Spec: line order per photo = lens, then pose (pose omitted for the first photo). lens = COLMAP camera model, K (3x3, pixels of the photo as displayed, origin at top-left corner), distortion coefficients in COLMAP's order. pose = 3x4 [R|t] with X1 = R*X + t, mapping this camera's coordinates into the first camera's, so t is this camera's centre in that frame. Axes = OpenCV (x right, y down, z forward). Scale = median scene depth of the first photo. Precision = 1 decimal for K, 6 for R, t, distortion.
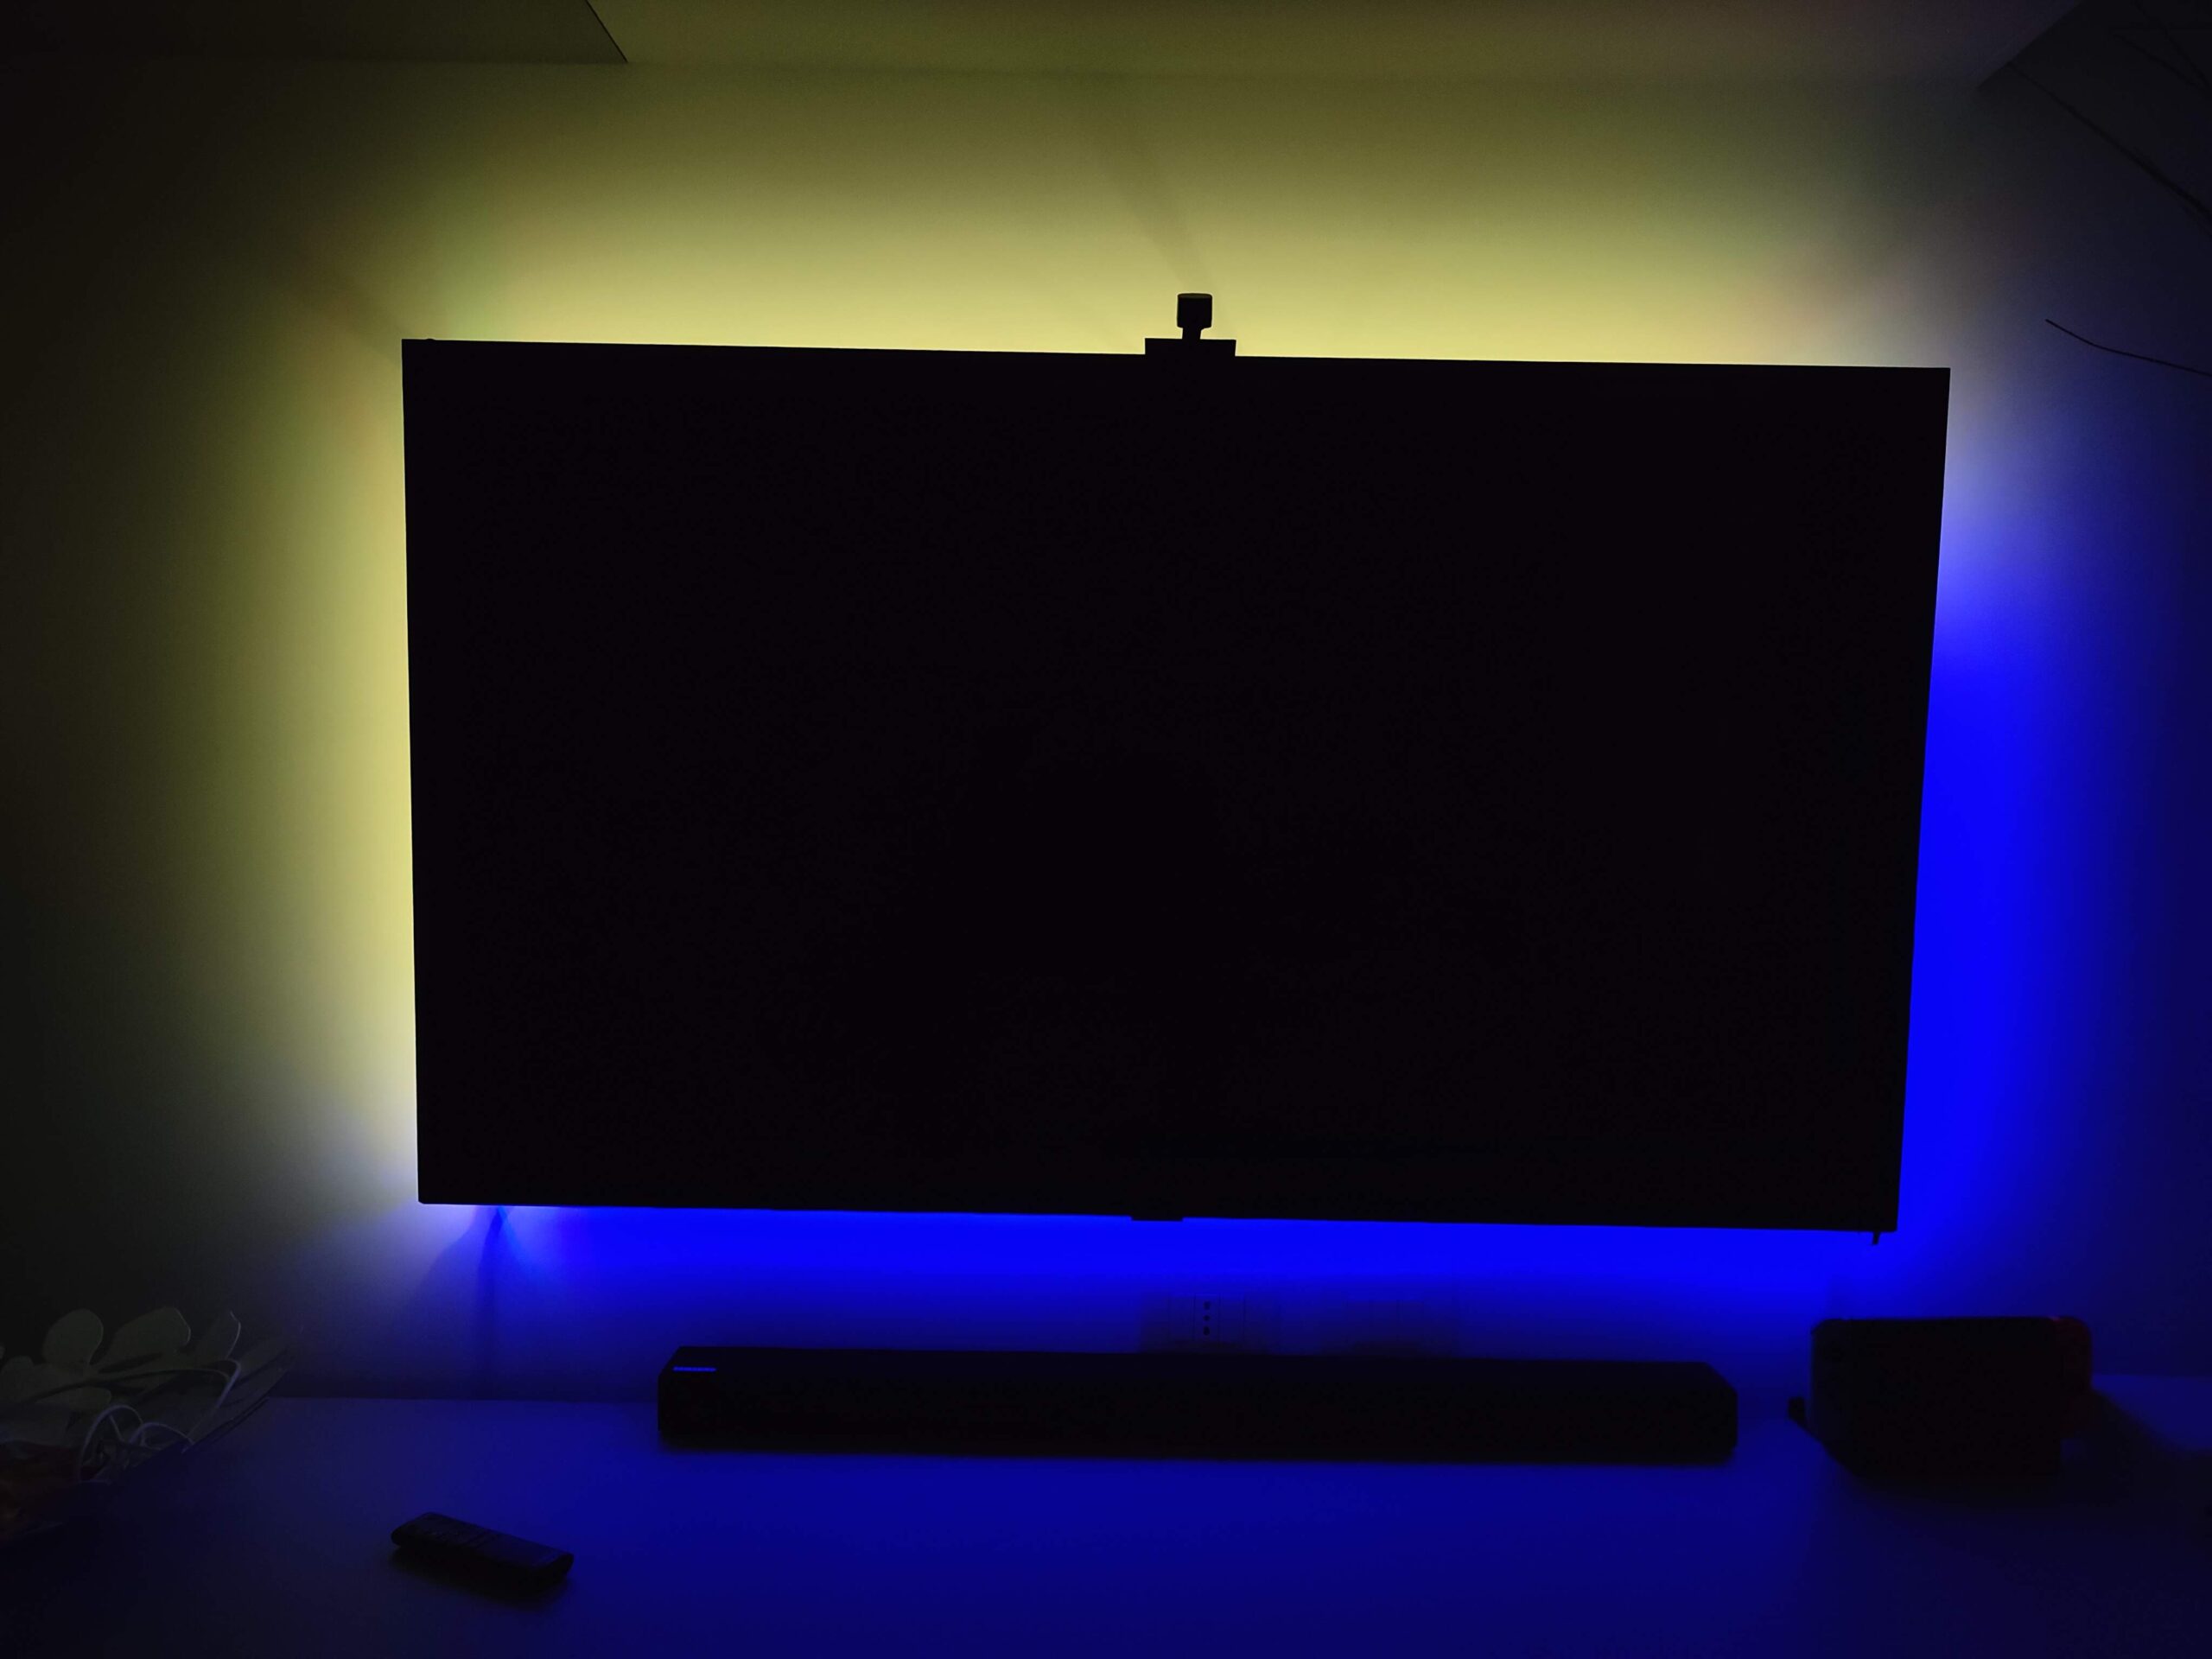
lens RADIAL K [[1621.2, 0, 1116.2], [0, 1621.2, 818.5], [0, 0, 1]] dist [-0.014153, 0.013866]
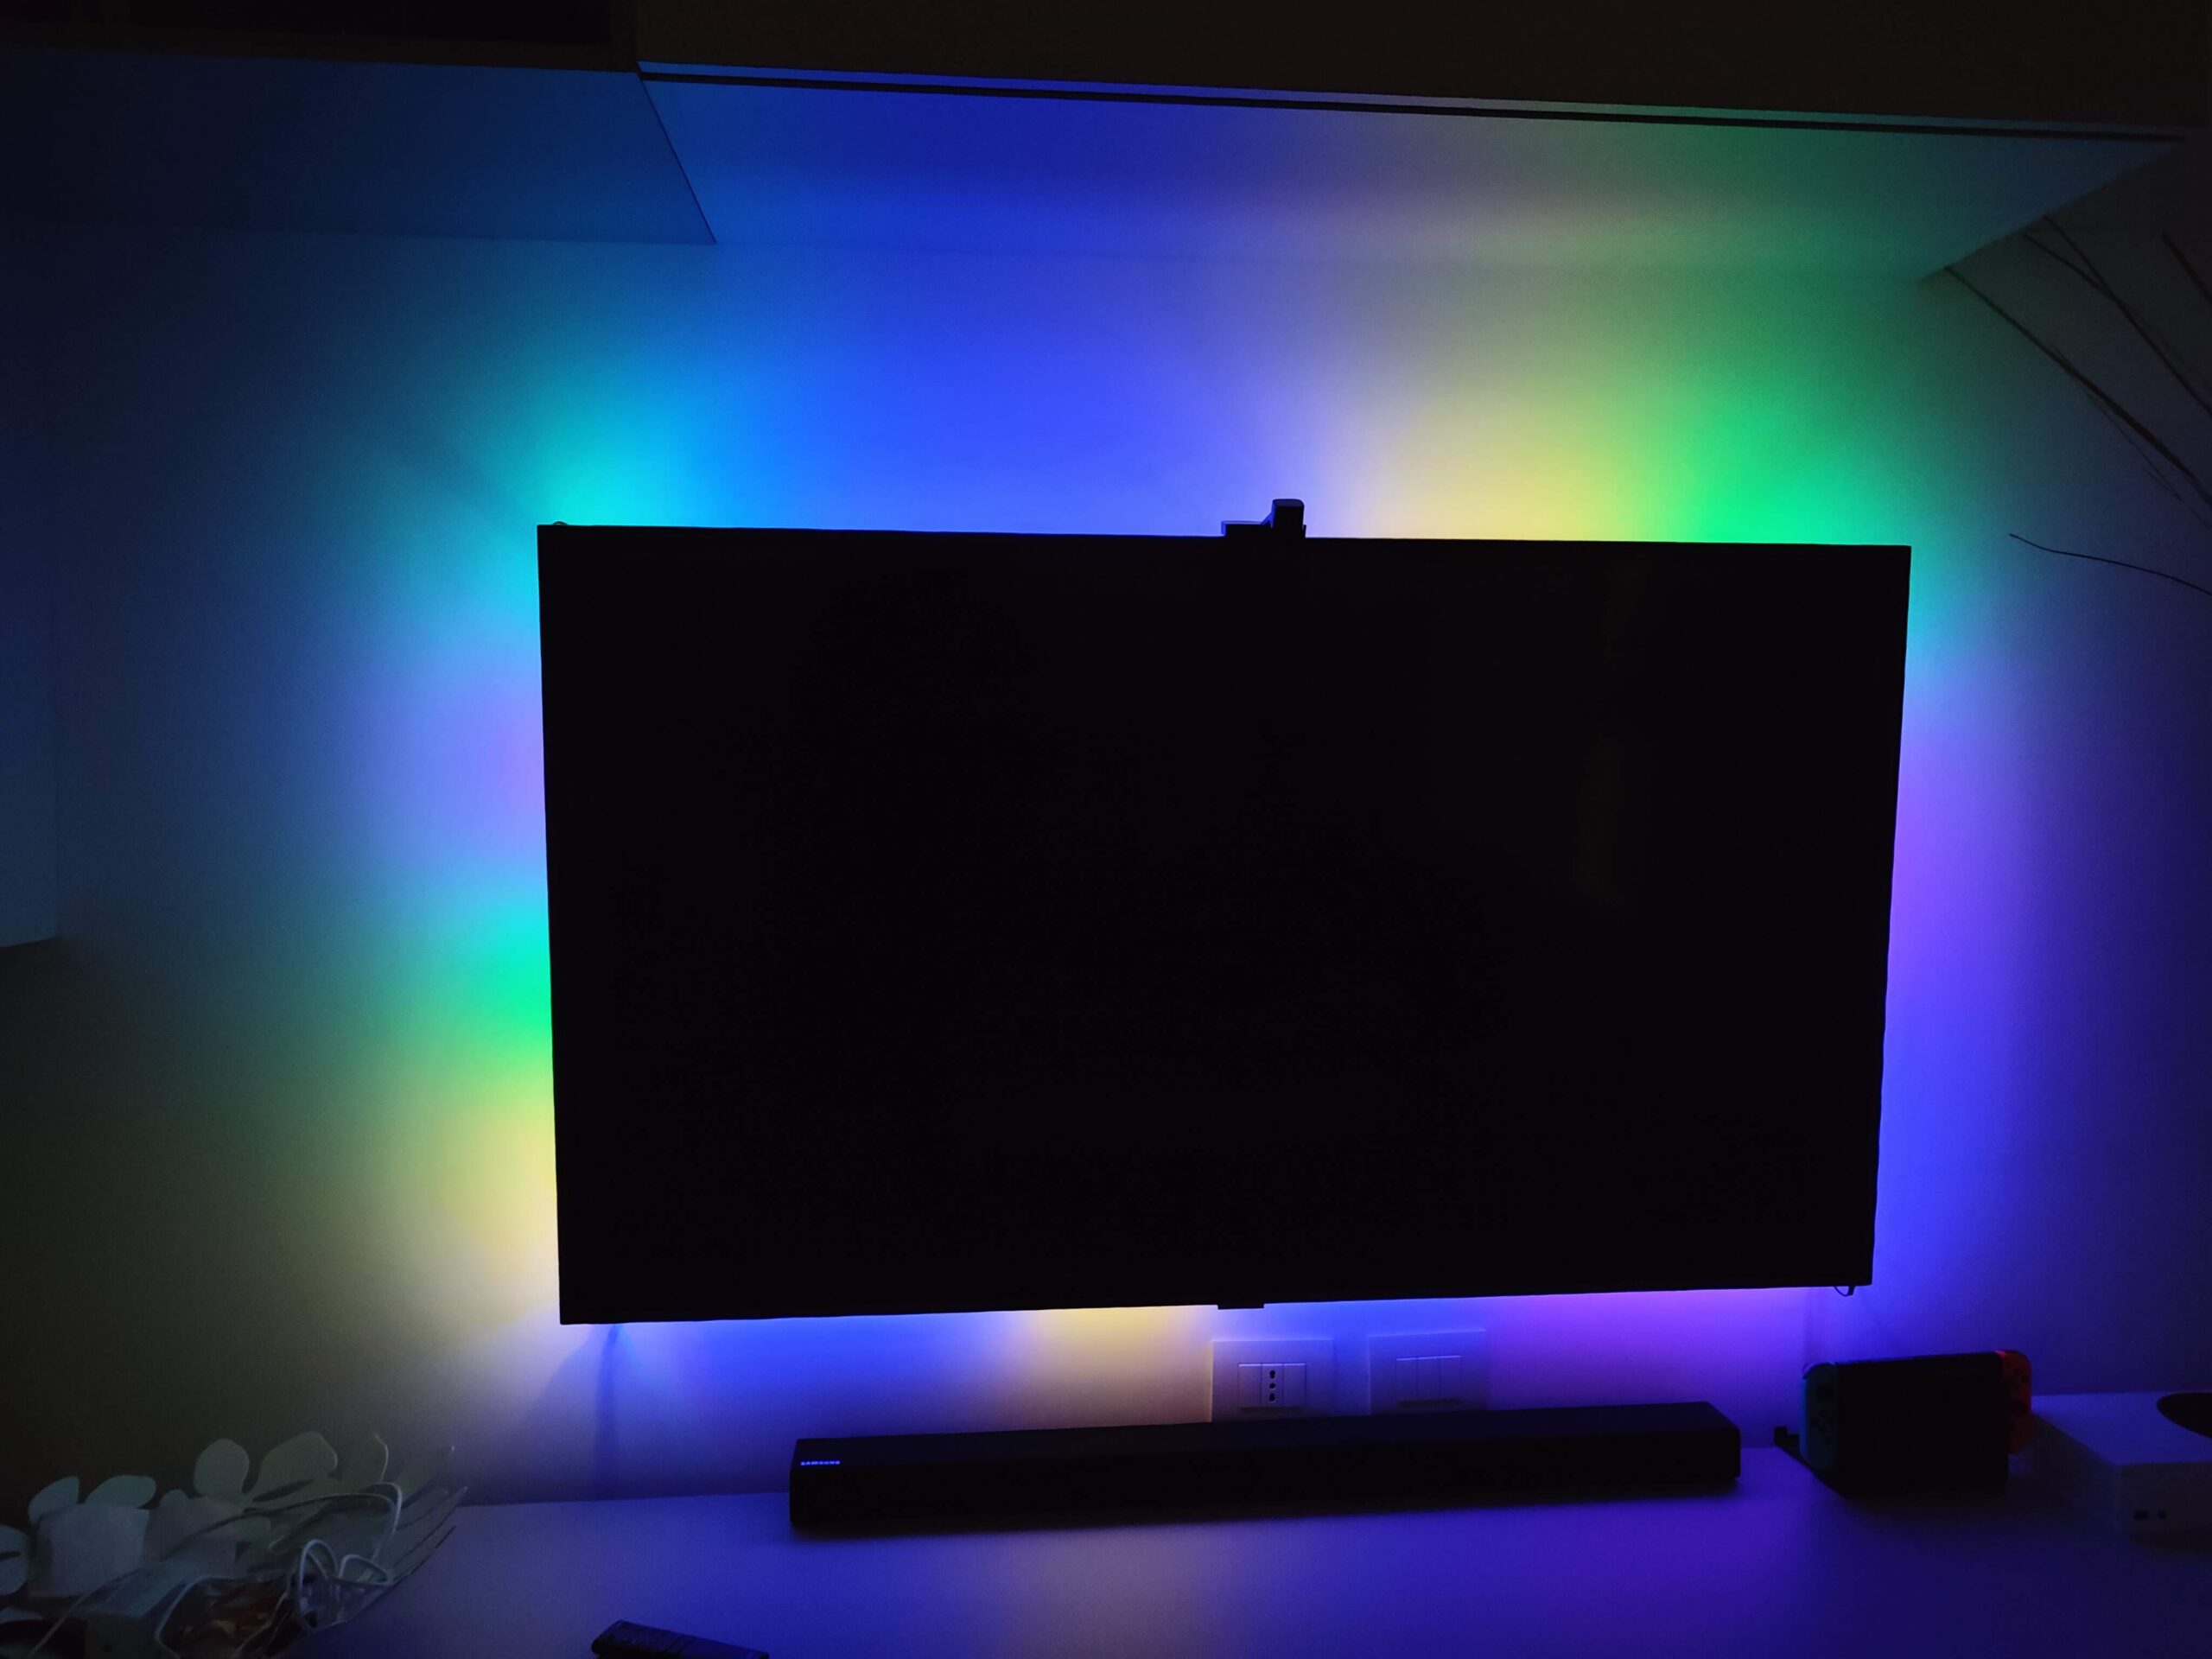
lens RADIAL K [[1621.2, 0, 1106.2], [0, 1621.2, 818.8], [0, 0, 1]] dist [-0.014153, 0.013866]
pose [[0.994910, -0.020972, 0.098561, -0.171931], [0.019572, 0.999694, 0.015151, -0.108286], [-0.098848, -0.013145, 0.995016, -0.098198]]
